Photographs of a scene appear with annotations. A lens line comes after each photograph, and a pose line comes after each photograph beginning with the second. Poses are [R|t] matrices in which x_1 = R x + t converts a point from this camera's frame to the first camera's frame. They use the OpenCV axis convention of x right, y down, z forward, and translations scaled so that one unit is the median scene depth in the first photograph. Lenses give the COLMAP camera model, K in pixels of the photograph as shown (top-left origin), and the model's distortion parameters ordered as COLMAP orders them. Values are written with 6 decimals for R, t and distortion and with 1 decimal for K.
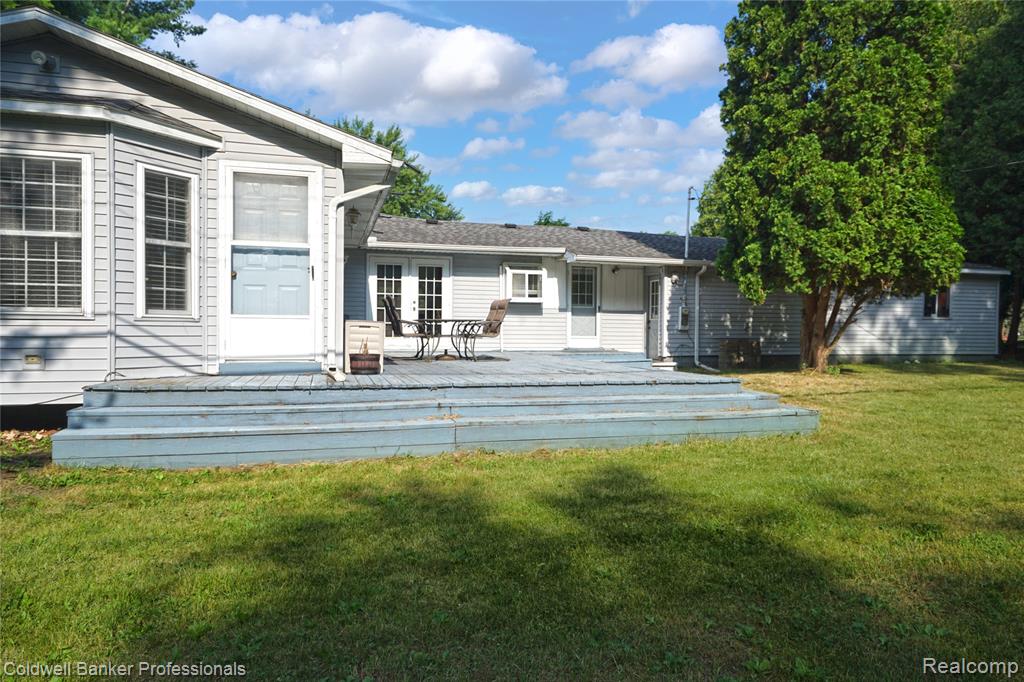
lens RADIAL K [[655.6, 0, 512.0], [0, 655.6, 341.0], [0, 0, 1]] dist [0.001694, 0.000779]
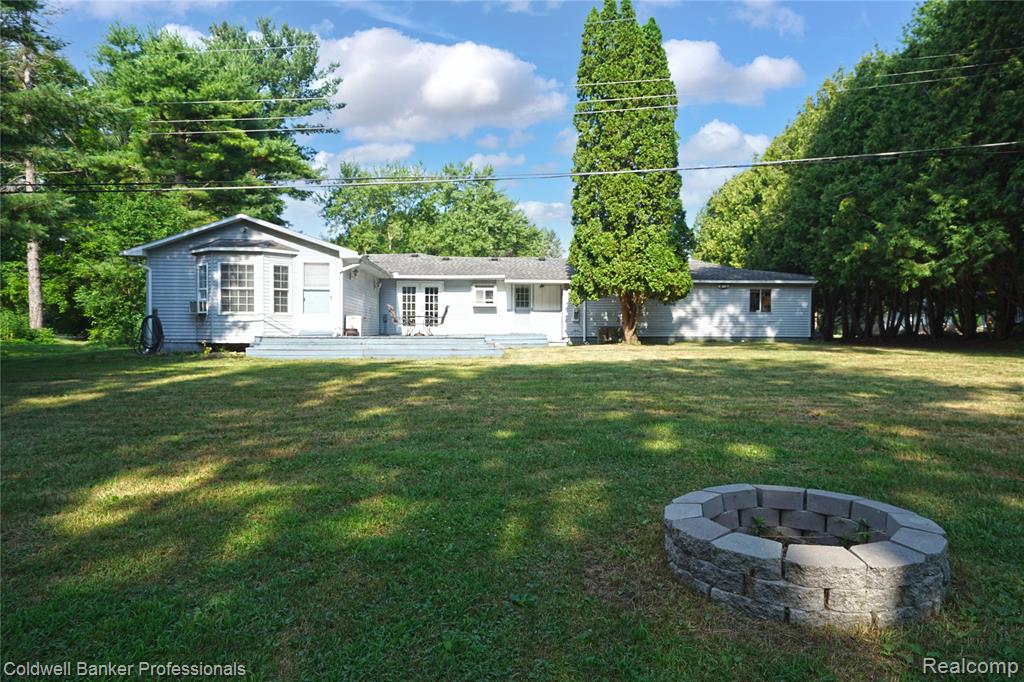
lens RADIAL K [[655.6, 0, 512.0], [0, 655.6, 341.0], [0, 0, 1]] dist [0.001694, 0.000779]
pose [[0.973822, 0.000328, -0.227312, 0.505568], [-0.000644, 0.999999, -0.001315, 0.037062], [0.227311, 0.001427, 0.973821, -0.712680]]
